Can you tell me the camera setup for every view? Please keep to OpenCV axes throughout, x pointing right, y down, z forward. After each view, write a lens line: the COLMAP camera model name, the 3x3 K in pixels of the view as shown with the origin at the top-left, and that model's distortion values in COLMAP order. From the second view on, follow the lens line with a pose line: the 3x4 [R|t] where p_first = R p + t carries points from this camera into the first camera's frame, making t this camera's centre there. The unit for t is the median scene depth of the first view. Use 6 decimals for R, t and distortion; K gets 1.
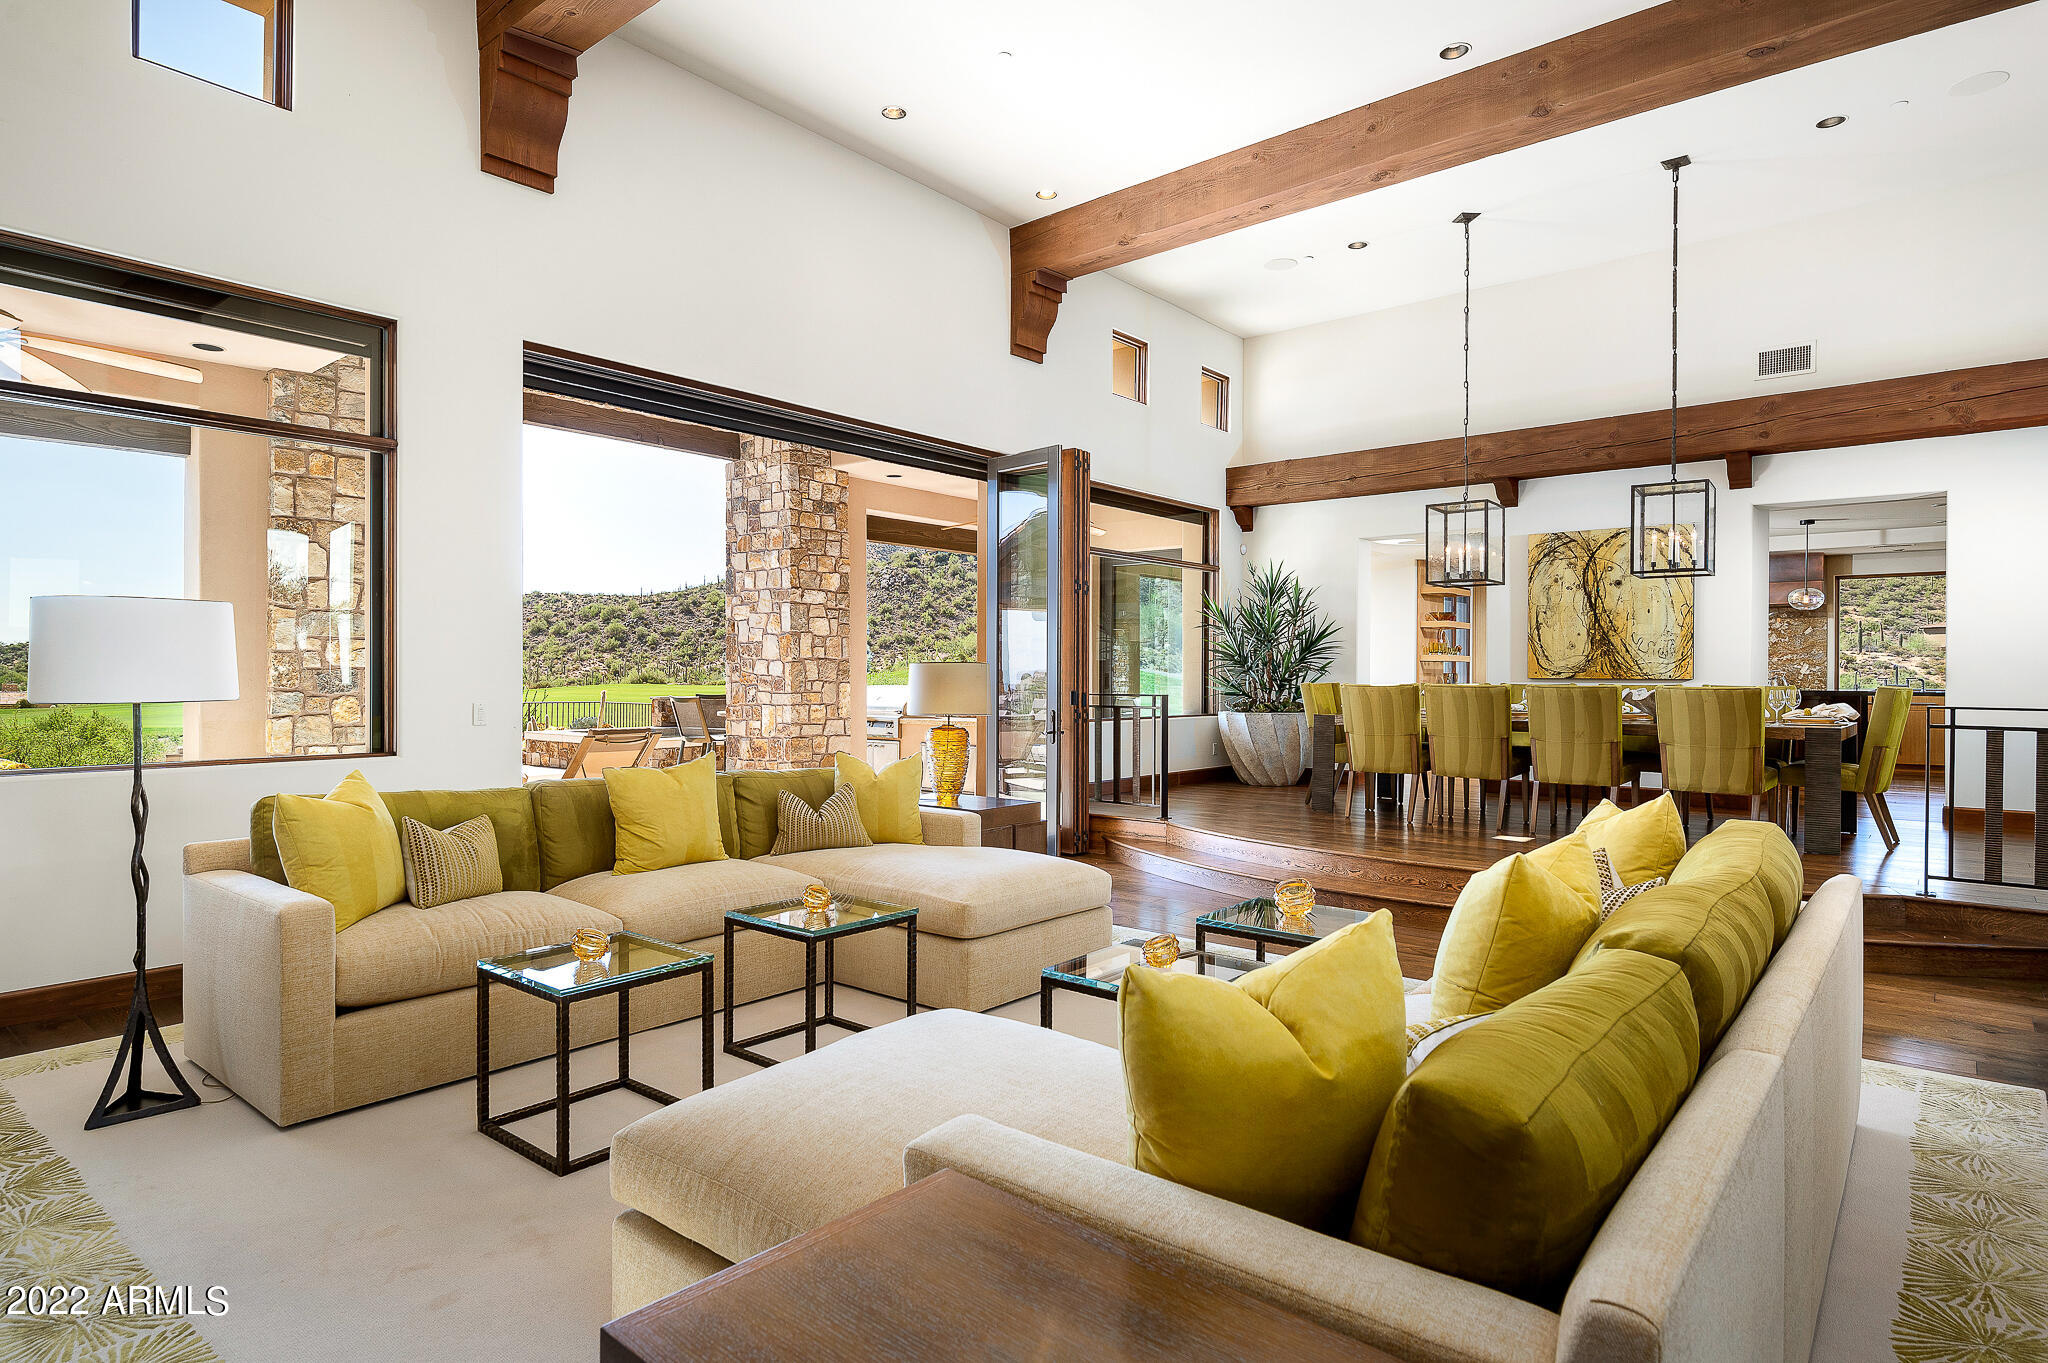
lens RADIAL K [[1129.7, 0, 1024.0], [0, 1129.7, 681.5], [0, 0, 1]] dist [-0.000647, 0.000067]
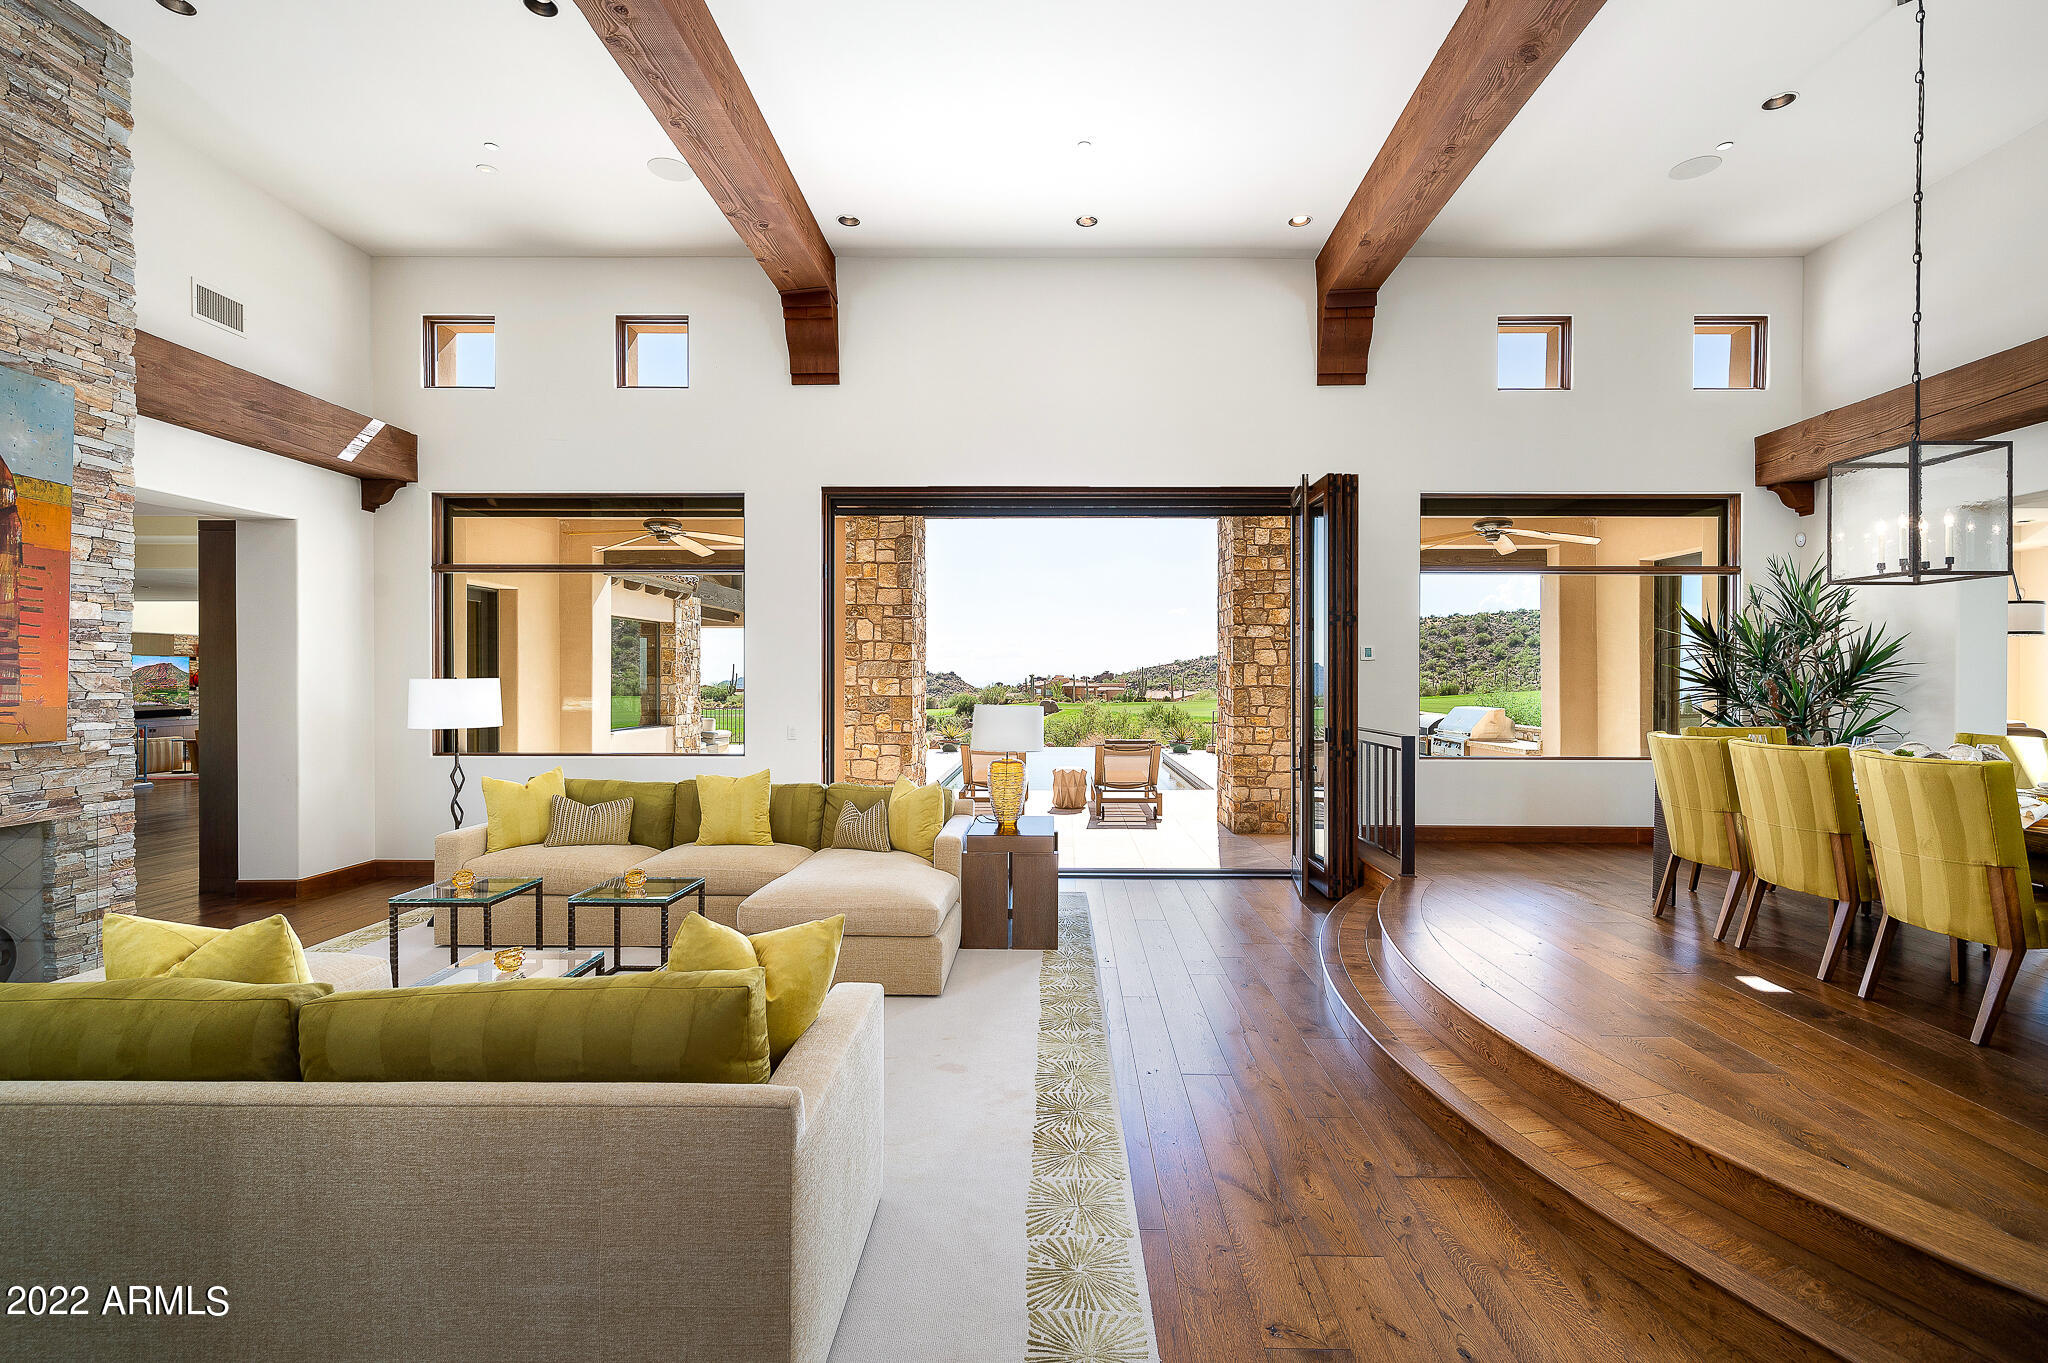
lens RADIAL K [[930.3, 0, 1035.0], [0, 930.3, 682.4], [0, 0, 1]] dist [0.001219, 0.000664]
pose [[0.624223, 0.002349, -0.781242, 0.392919], [-0.004856, 0.999988, -0.000873, -0.021719], [0.781231, 0.004339, 0.624227, 0.243713]]
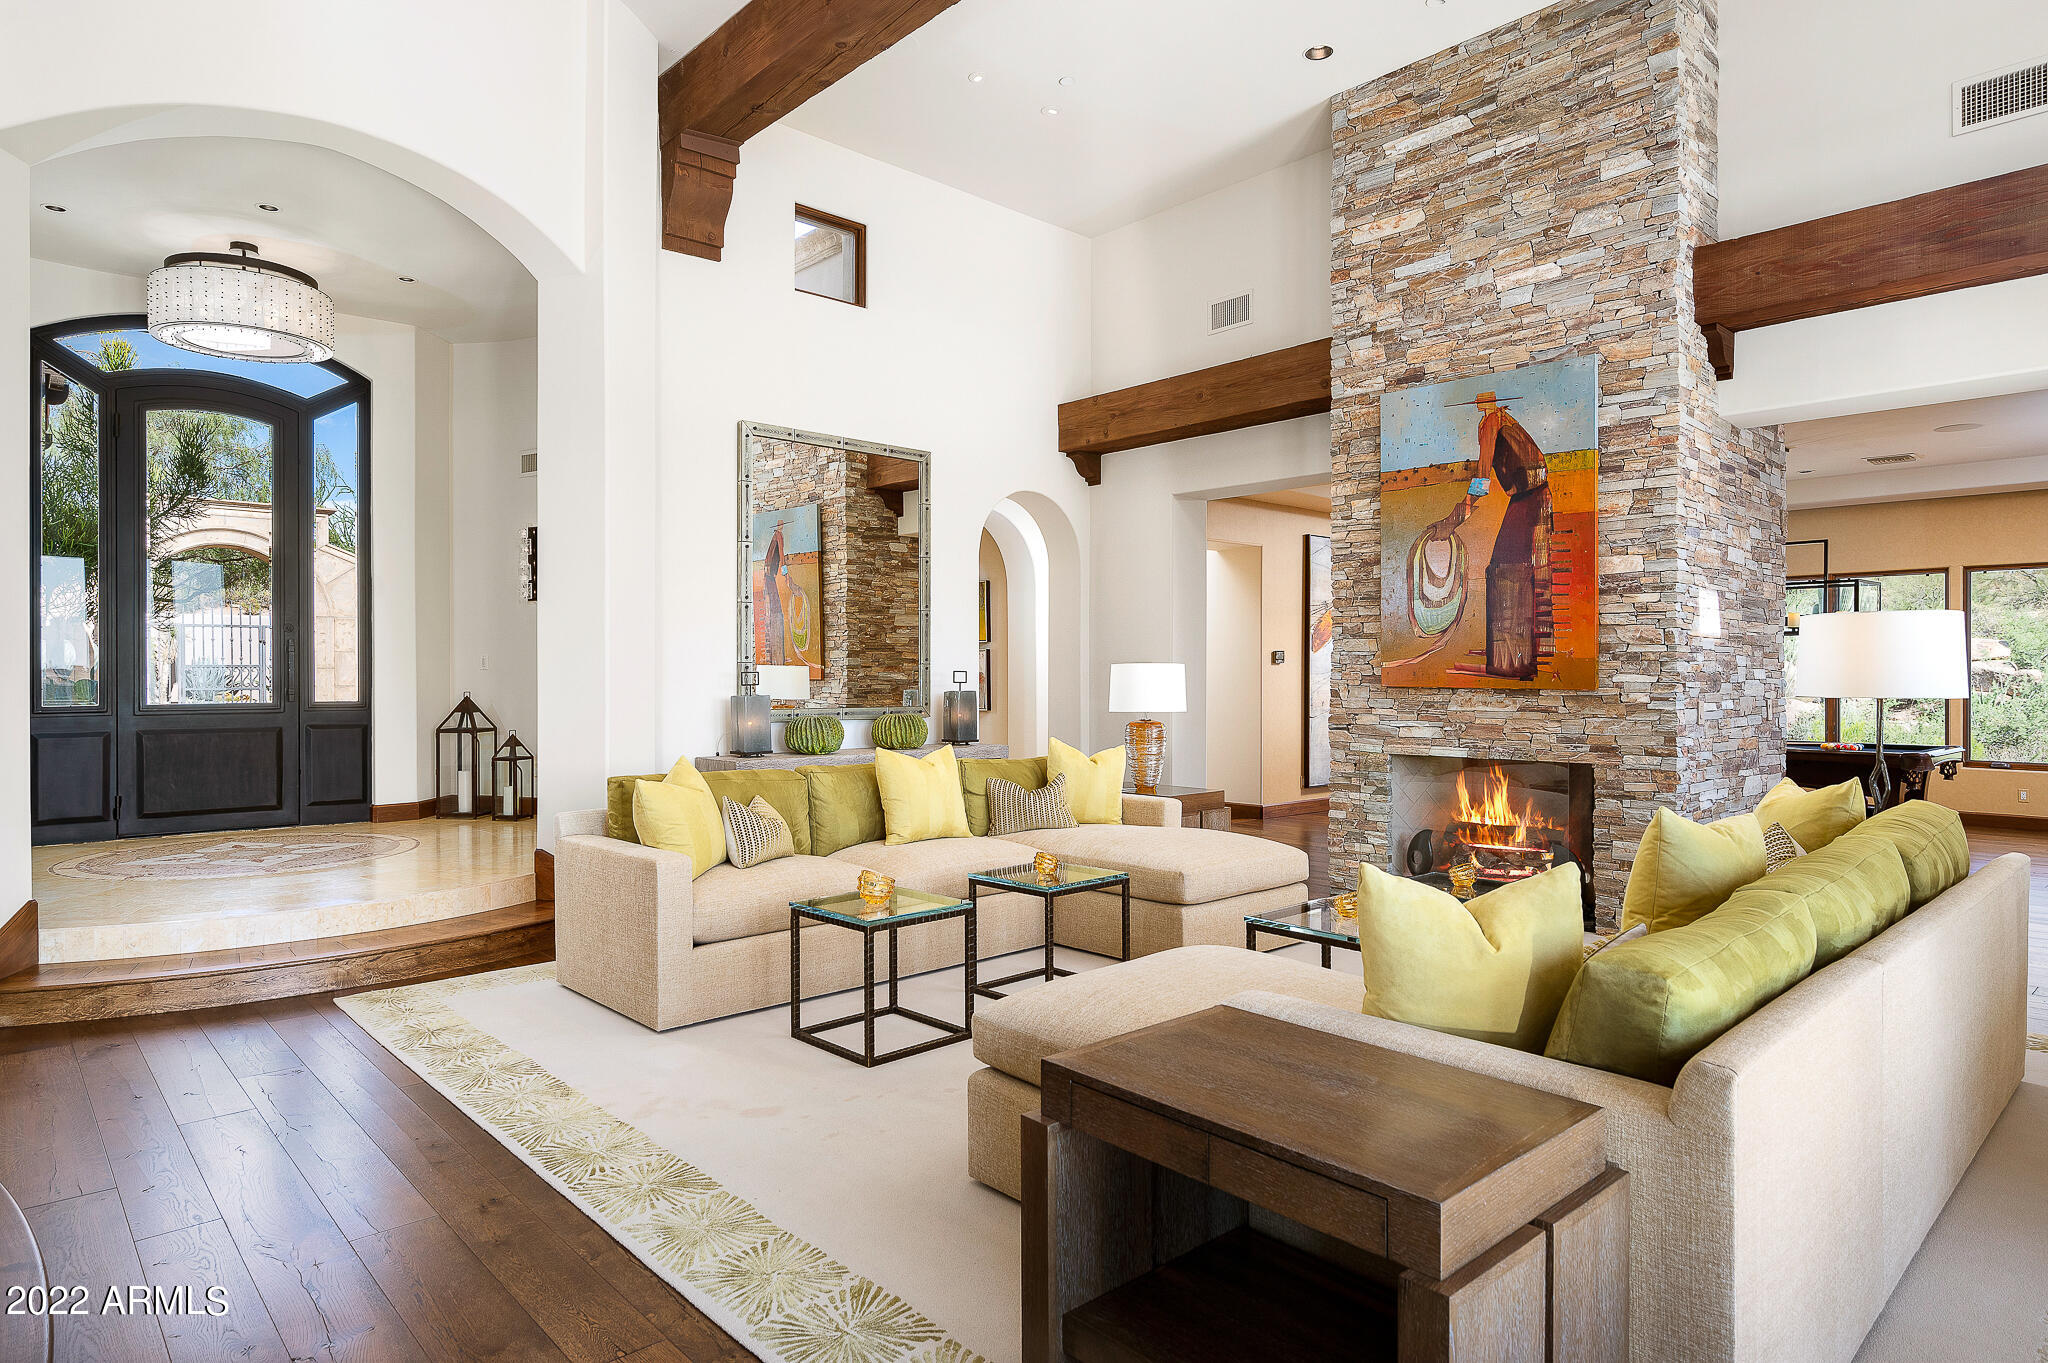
lens RADIAL K [[1152.6, 0, 1024.0], [0, 1152.6, 681.5], [0, 0, 1]] dist [-0.002831, -0.000983]
pose [[-0.992775, -0.002655, 0.119958, -0.010985], [-0.001080, 0.999912, 0.013196, -0.004441], [-0.119982, 0.012971, -0.992691, 0.752279]]
